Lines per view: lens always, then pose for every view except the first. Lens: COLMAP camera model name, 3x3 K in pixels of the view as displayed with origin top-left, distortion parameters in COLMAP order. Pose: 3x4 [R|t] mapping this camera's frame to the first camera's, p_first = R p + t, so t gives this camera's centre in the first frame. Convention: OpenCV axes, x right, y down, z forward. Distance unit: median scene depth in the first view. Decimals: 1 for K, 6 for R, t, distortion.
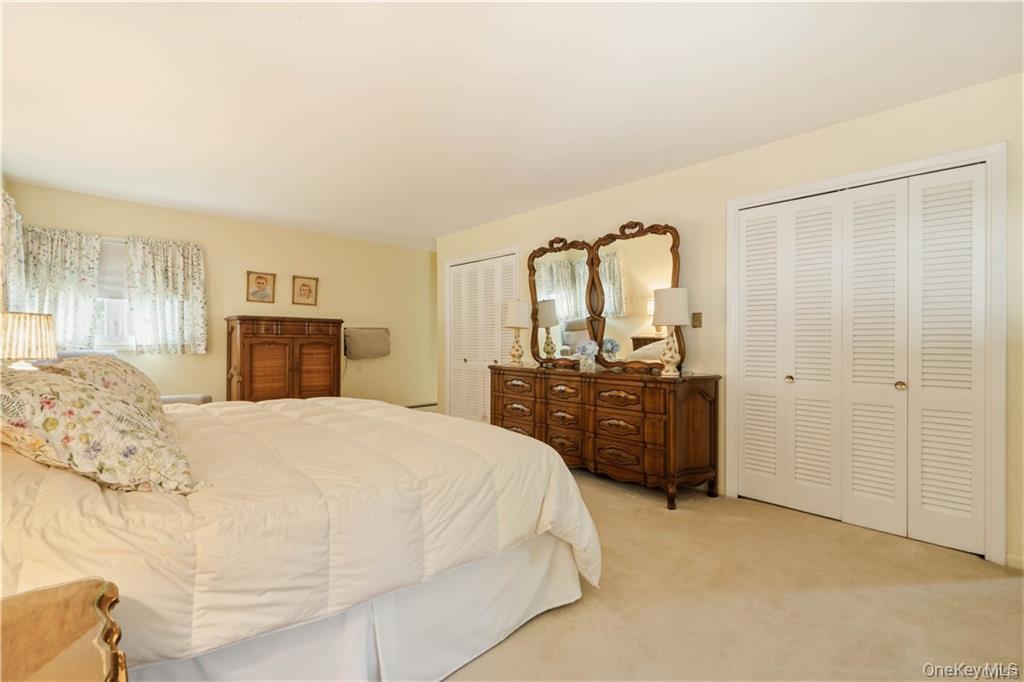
lens RADIAL K [[463.9, 0, 506.7], [0, 463.9, 341.0], [0, 0, 1]] dist [0.008453, -0.003360]
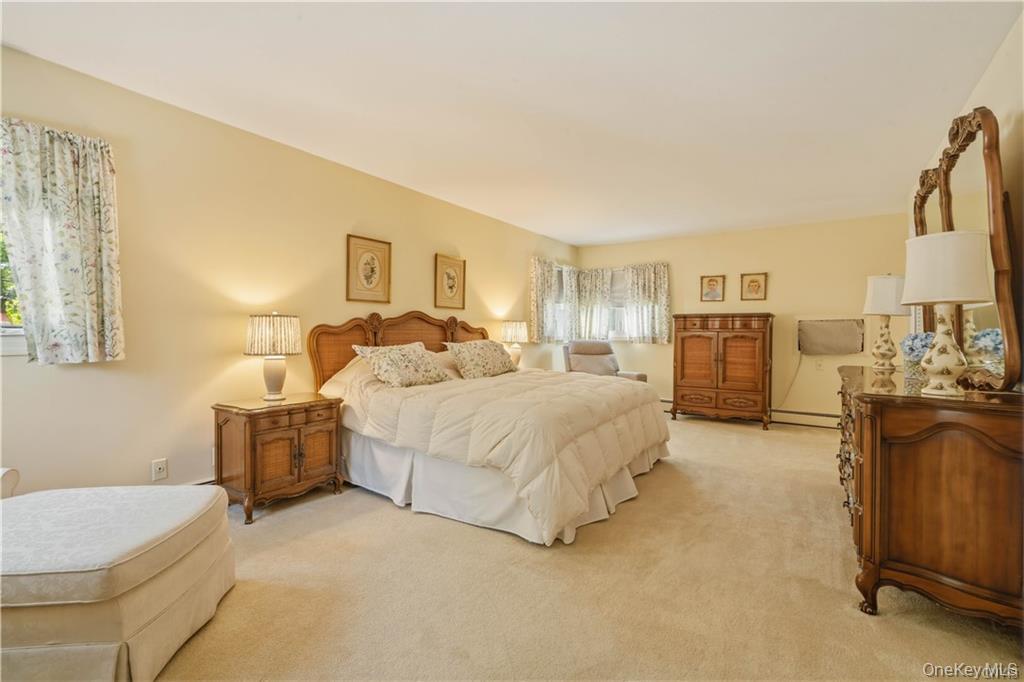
lens RADIAL K [[463.9, 0, 509.8], [0, 463.9, 336.3], [0, 0, 1]] dist [0.008453, -0.003360]
pose [[0.231202, 0.003798, -0.972898, 0.538450], [-0.003087, 0.999990, 0.003170, 0.002217], [0.972901, 0.002270, 0.231211, 0.261714]]
